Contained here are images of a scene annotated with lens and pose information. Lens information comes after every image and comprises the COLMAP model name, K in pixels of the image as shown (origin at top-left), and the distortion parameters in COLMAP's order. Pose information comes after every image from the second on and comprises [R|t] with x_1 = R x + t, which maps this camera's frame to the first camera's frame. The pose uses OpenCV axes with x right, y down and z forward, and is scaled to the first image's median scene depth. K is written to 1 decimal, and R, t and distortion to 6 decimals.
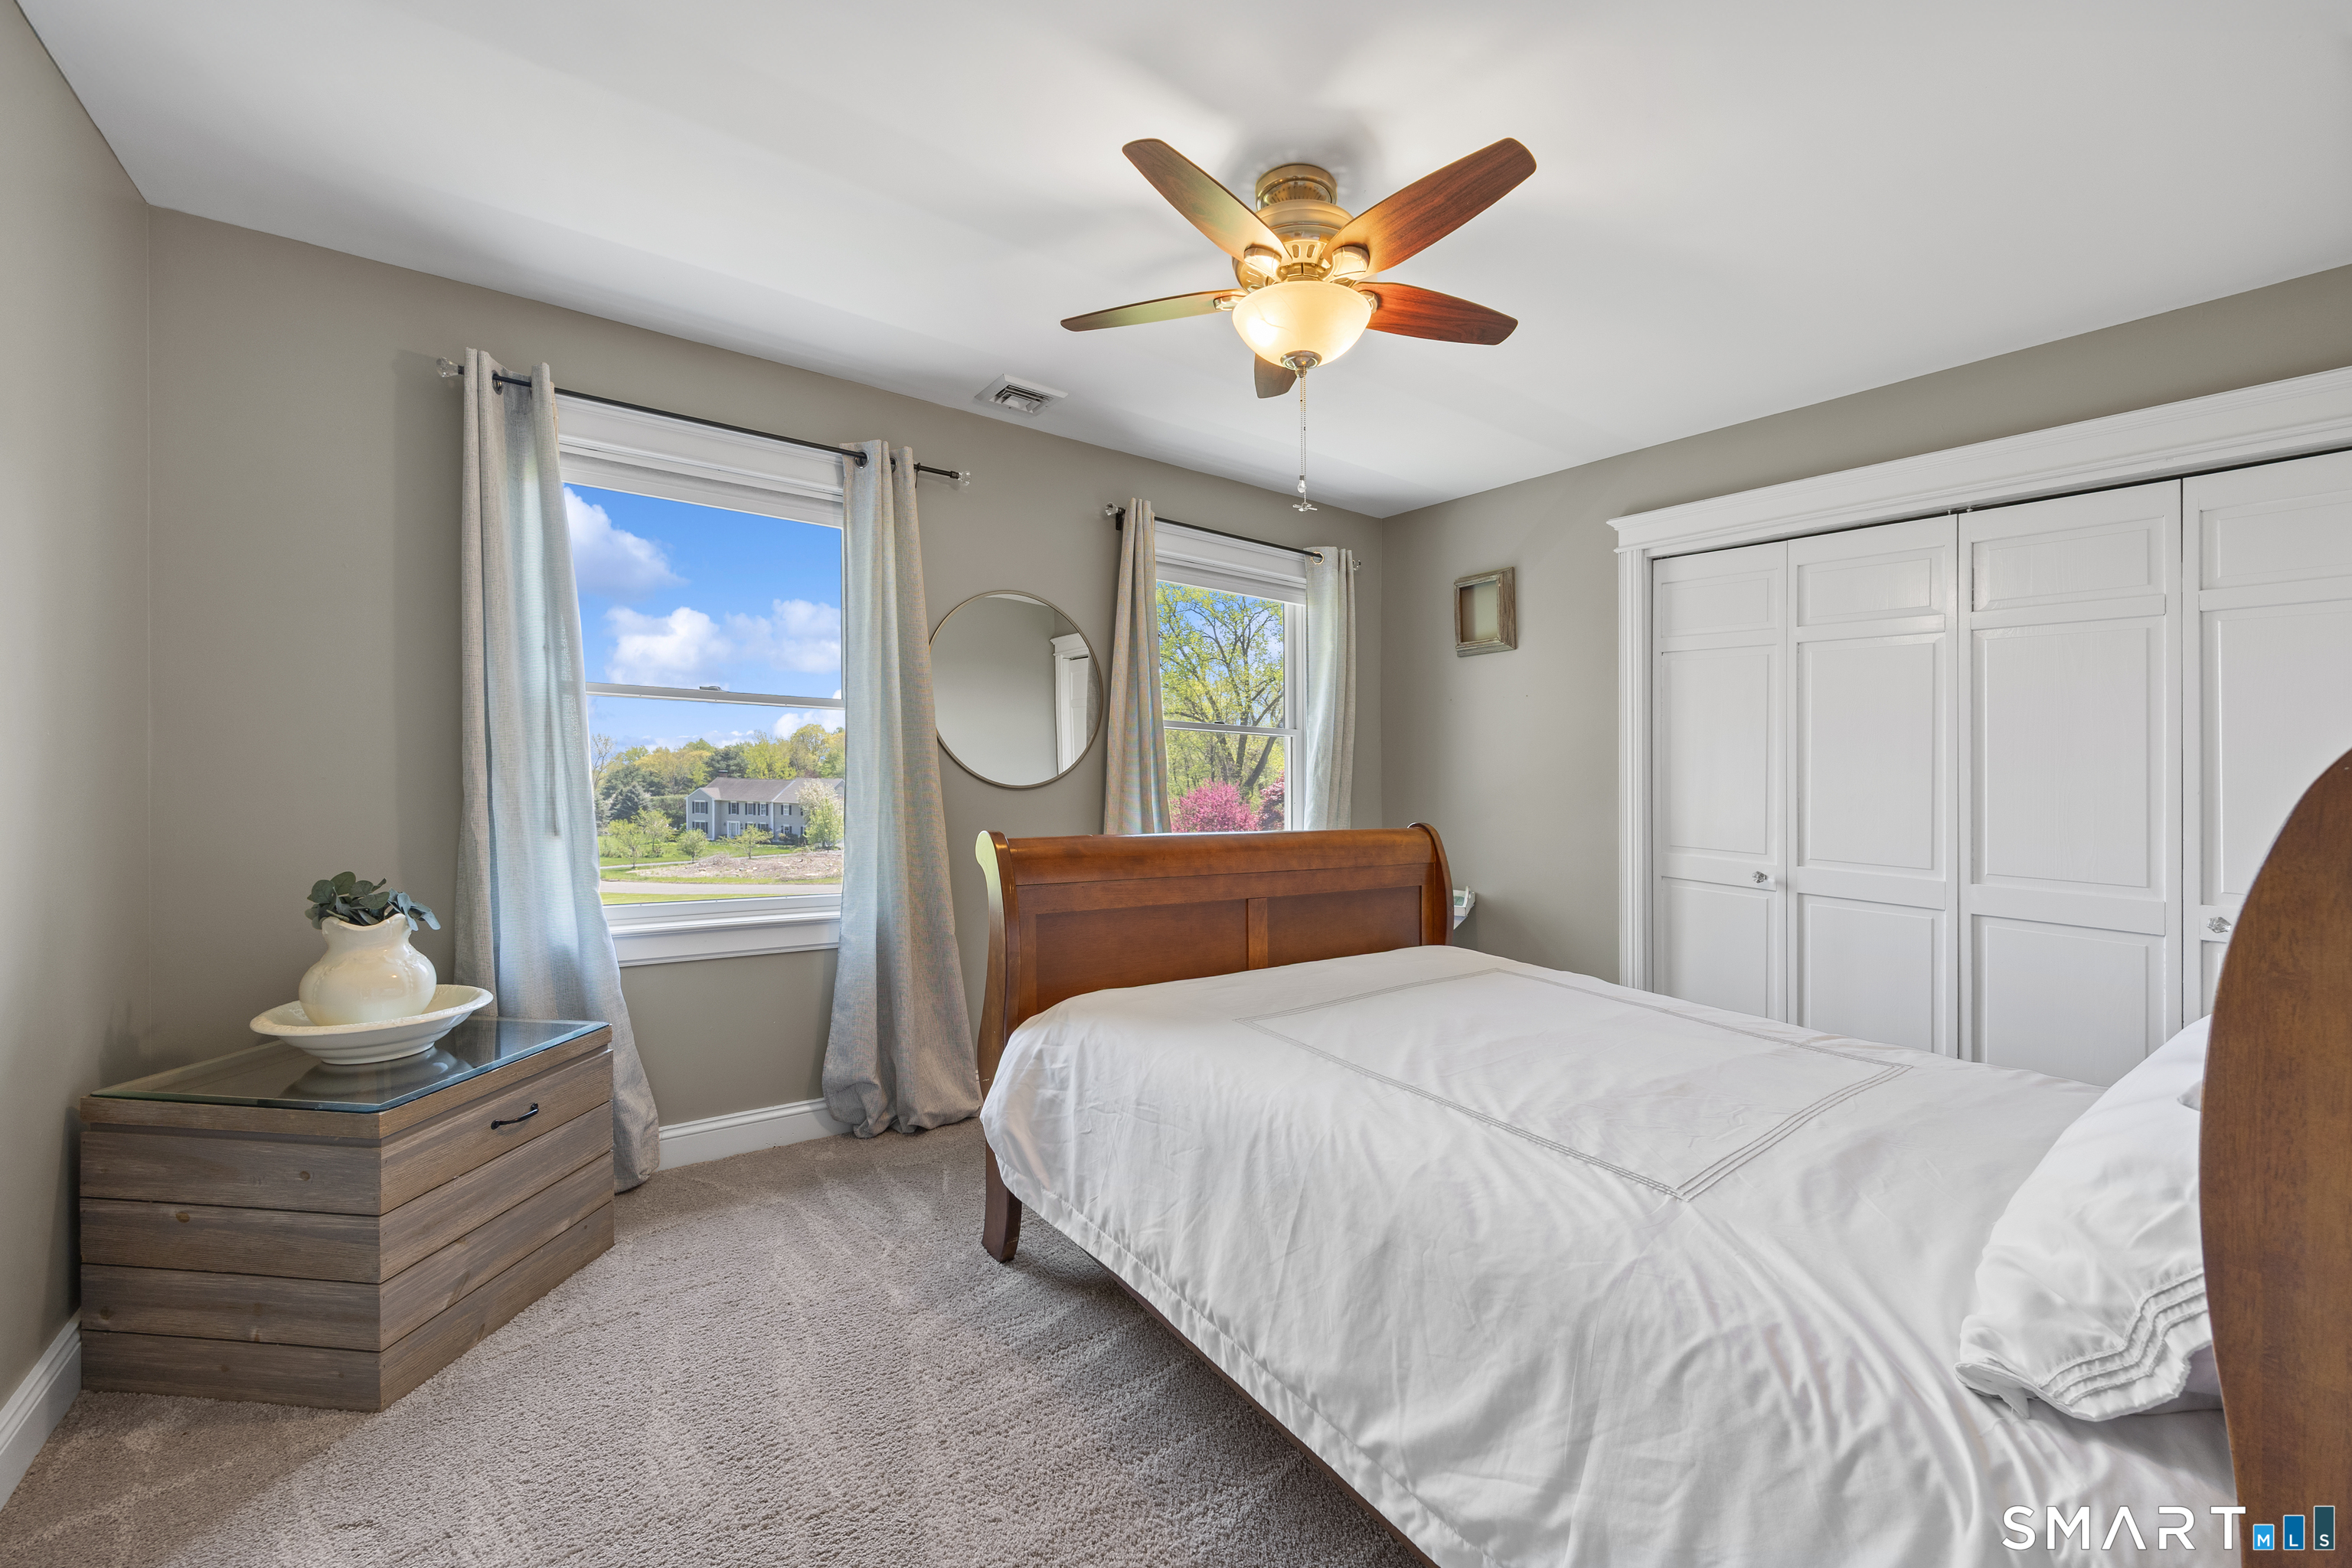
lens RADIAL K [[948.8, 0, 1190.7], [0, 948.8, 758.1], [0, 0, 1]] dist [-0.001287, 0.000019]
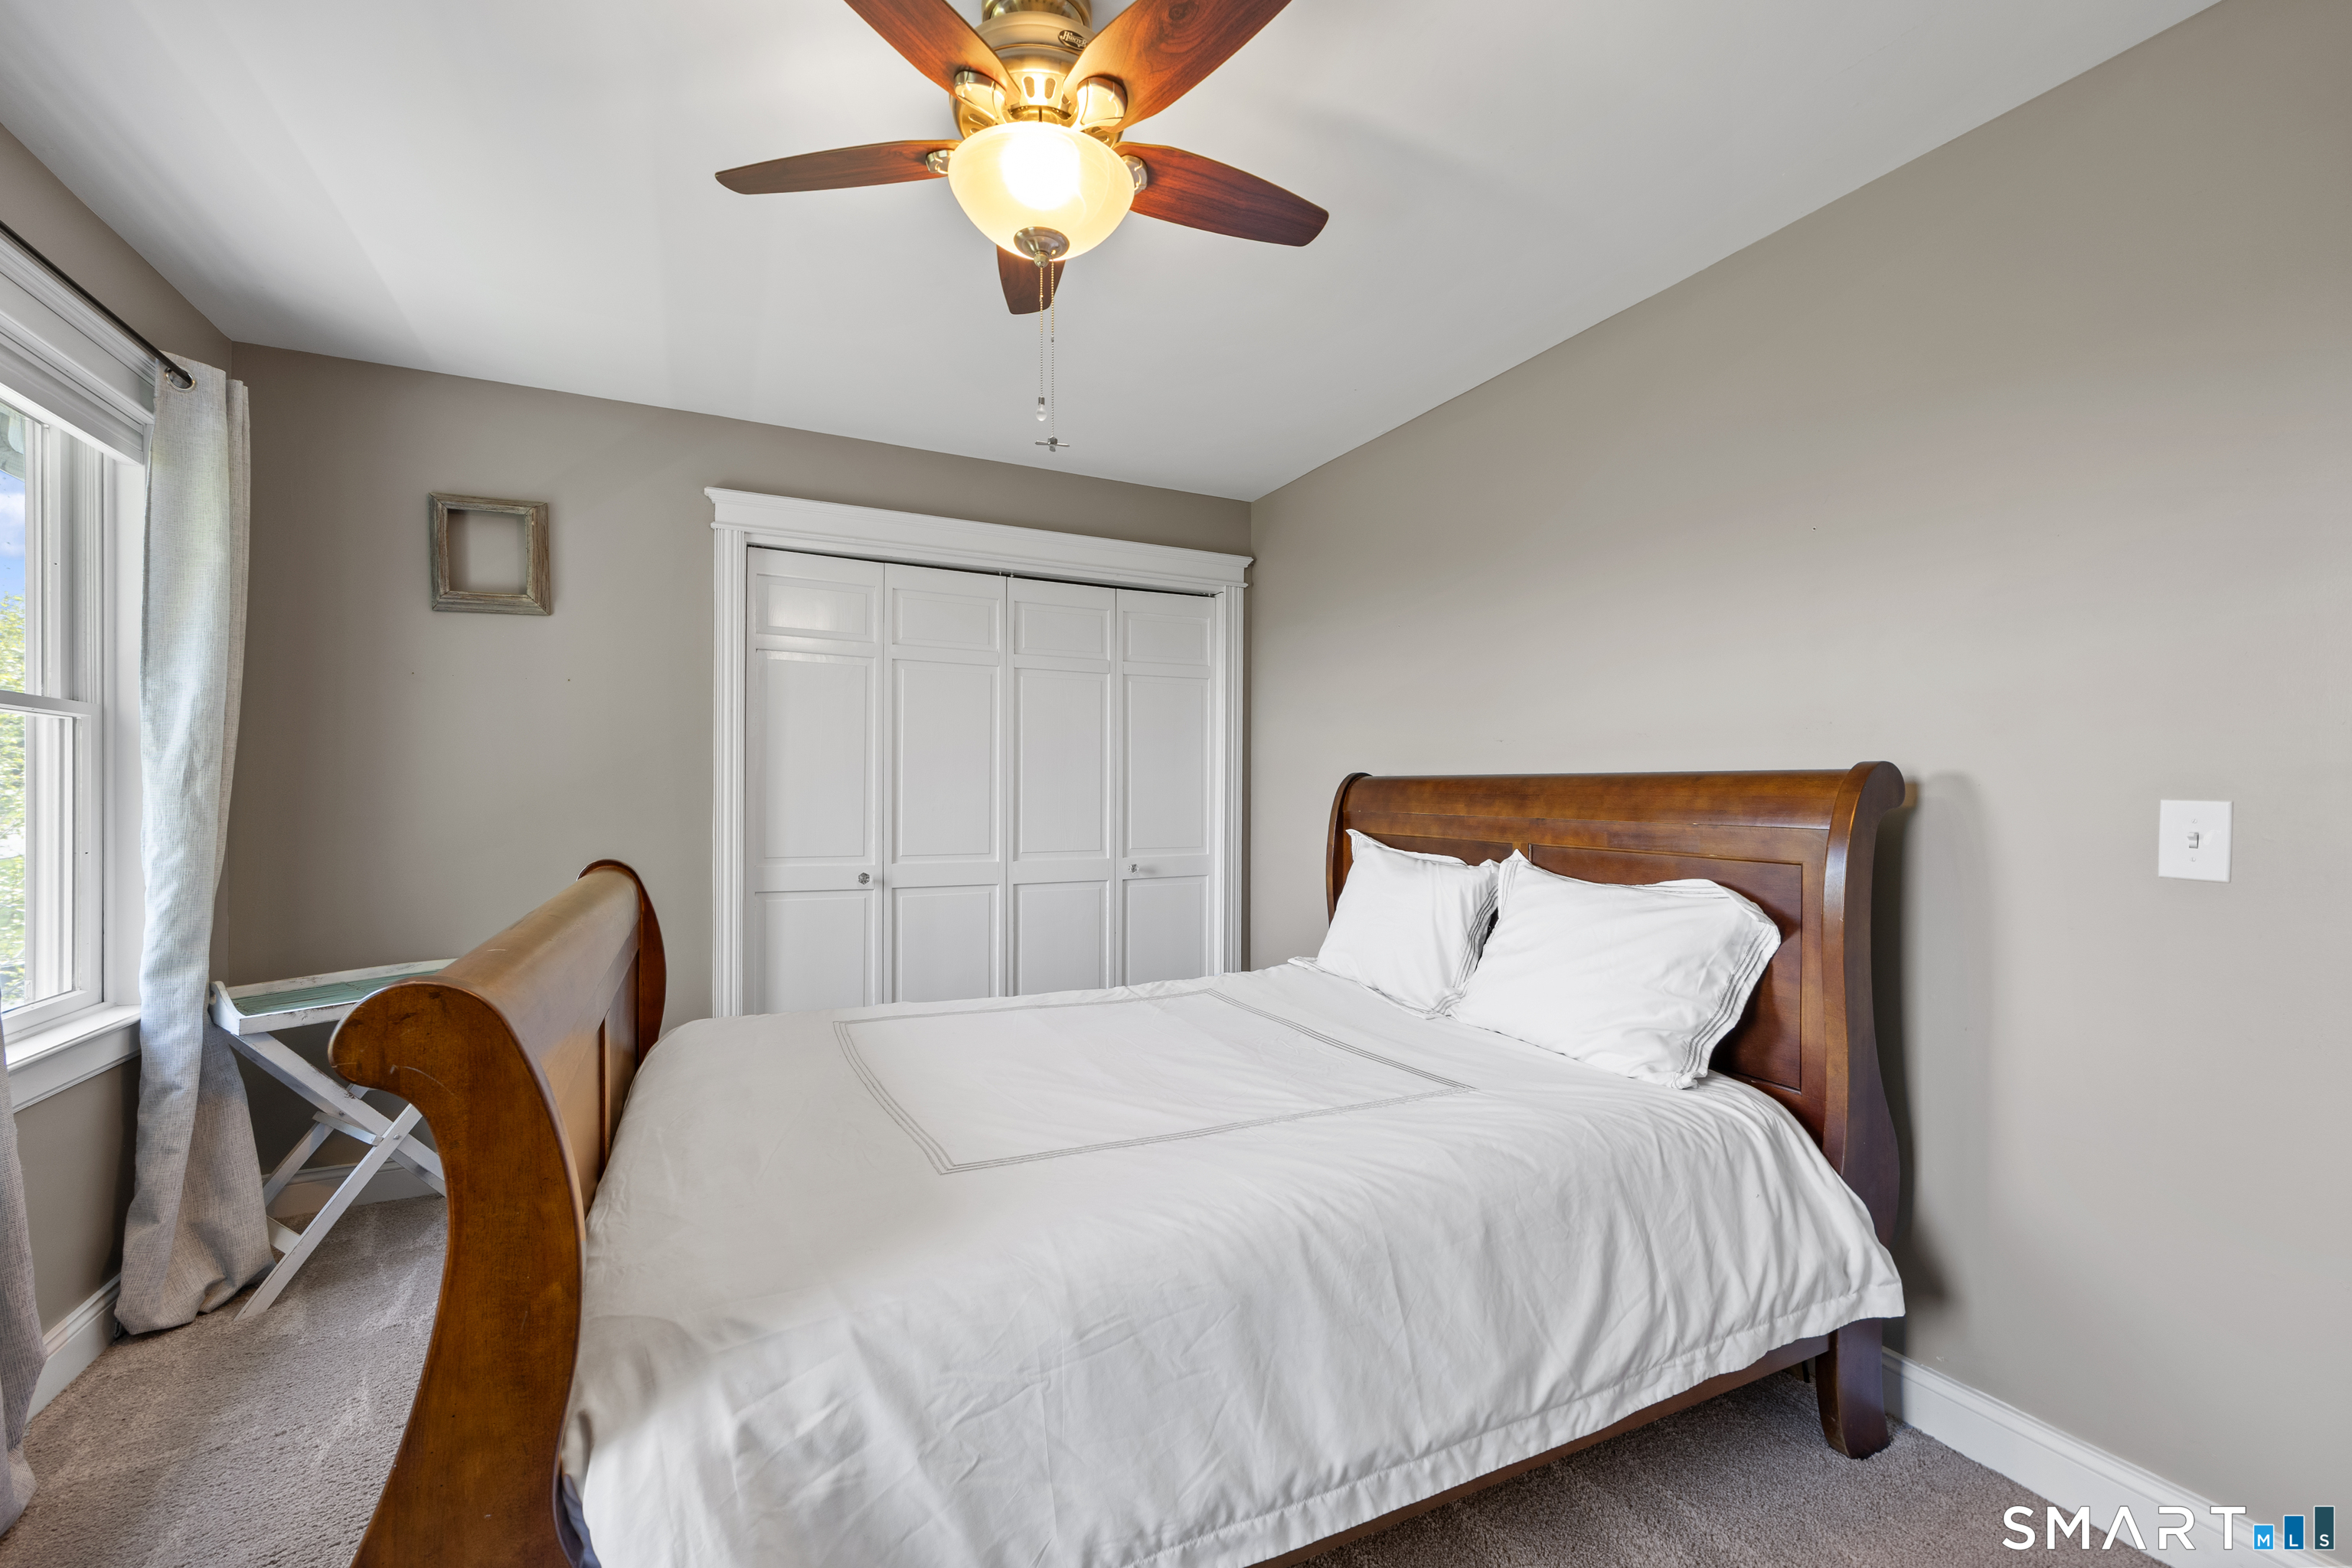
lens RADIAL K [[948.8, 0, 1190.7], [0, 948.8, 758.1], [0, 0, 1]] dist [-0.001287, 0.000019]
pose [[0.164195, 0.003690, 0.986421, -0.602946], [-0.009886, 0.999949, -0.002095, -0.013639], [-0.986378, -0.009407, 0.164223, 0.758433]]
